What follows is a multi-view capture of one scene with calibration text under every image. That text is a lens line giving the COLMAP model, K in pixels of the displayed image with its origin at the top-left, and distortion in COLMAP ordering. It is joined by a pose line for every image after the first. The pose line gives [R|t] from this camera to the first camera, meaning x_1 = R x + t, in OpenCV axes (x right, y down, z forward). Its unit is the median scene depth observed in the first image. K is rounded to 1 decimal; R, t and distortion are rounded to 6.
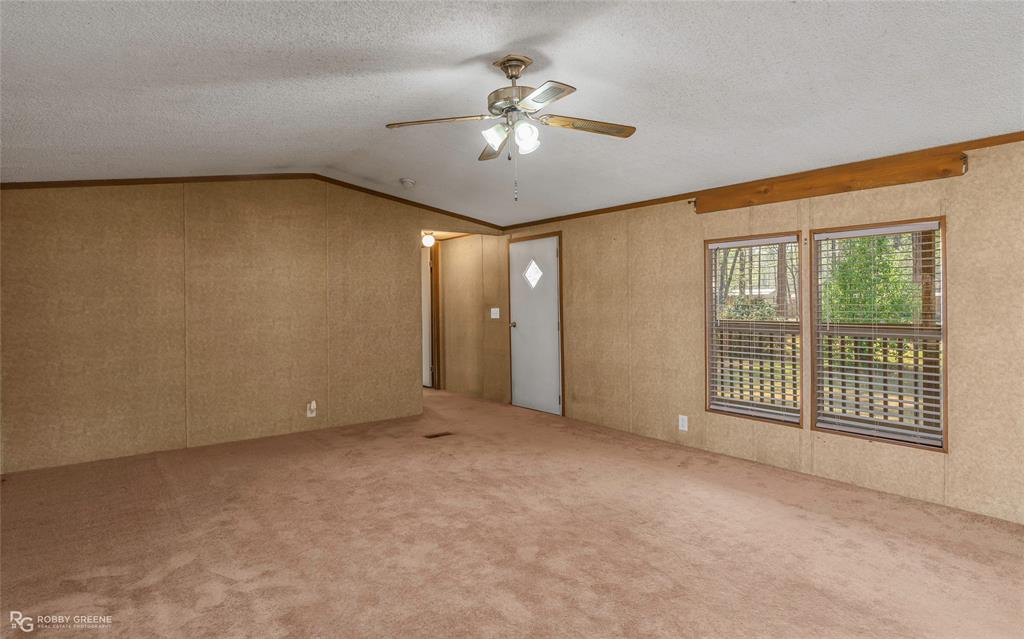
lens RADIAL K [[573.4, 0, 514.7], [0, 573.4, 303.6], [0, 0, 1]] dist [-0.004197, 0.002386]
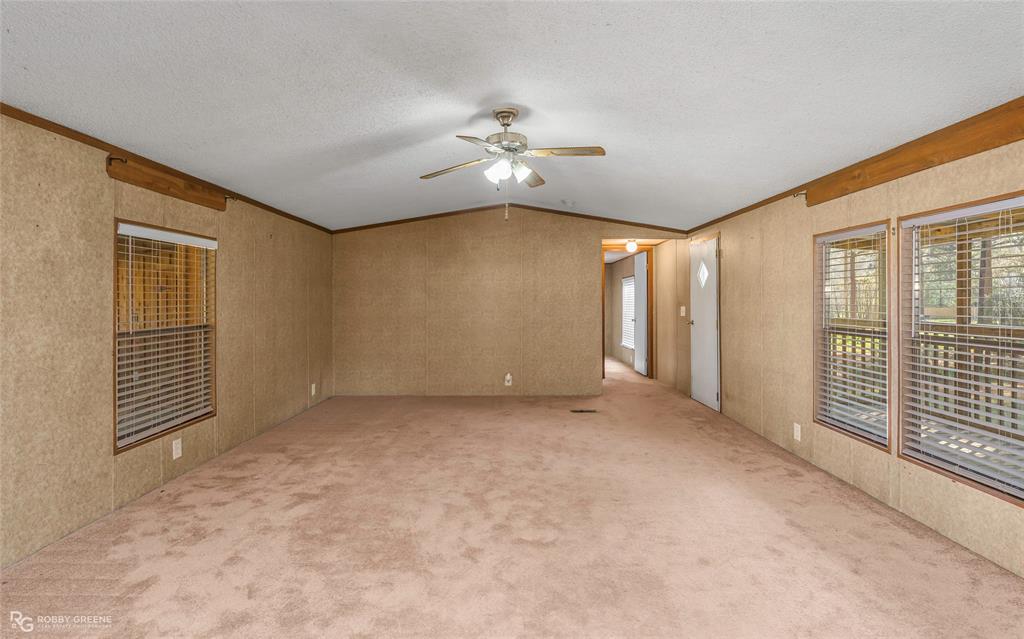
lens RADIAL K [[518.5, 0, 514.1], [0, 518.5, 300.9], [0, 0, 1]] dist [-0.005045, 0.002719]
pose [[0.798786, 0.009247, -0.601544, 0.432352], [-0.009751, 0.999950, 0.002422, -0.002603], [0.601536, 0.003931, 0.798836, 0.050793]]
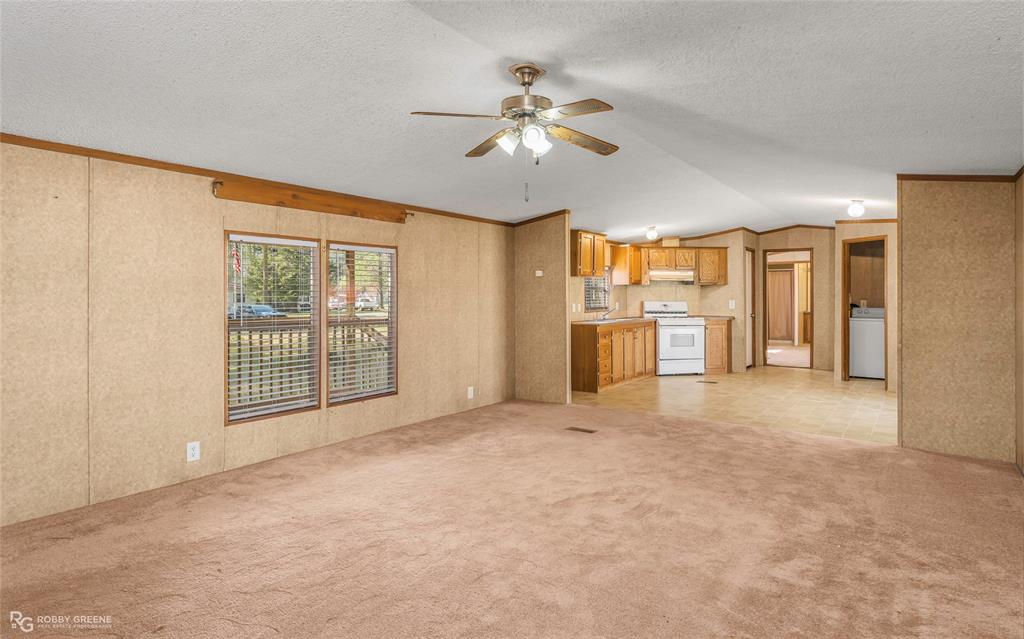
lens RADIAL K [[573.4, 0, 513.4], [0, 573.4, 295.4], [0, 0, 1]] dist [-0.004197, 0.002386]
pose [[-0.297201, 0.011684, 0.954743, -0.609777], [0.009990, 0.999908, -0.009127, 0.001345], [-0.954763, 0.006825, -0.297291, 0.812759]]
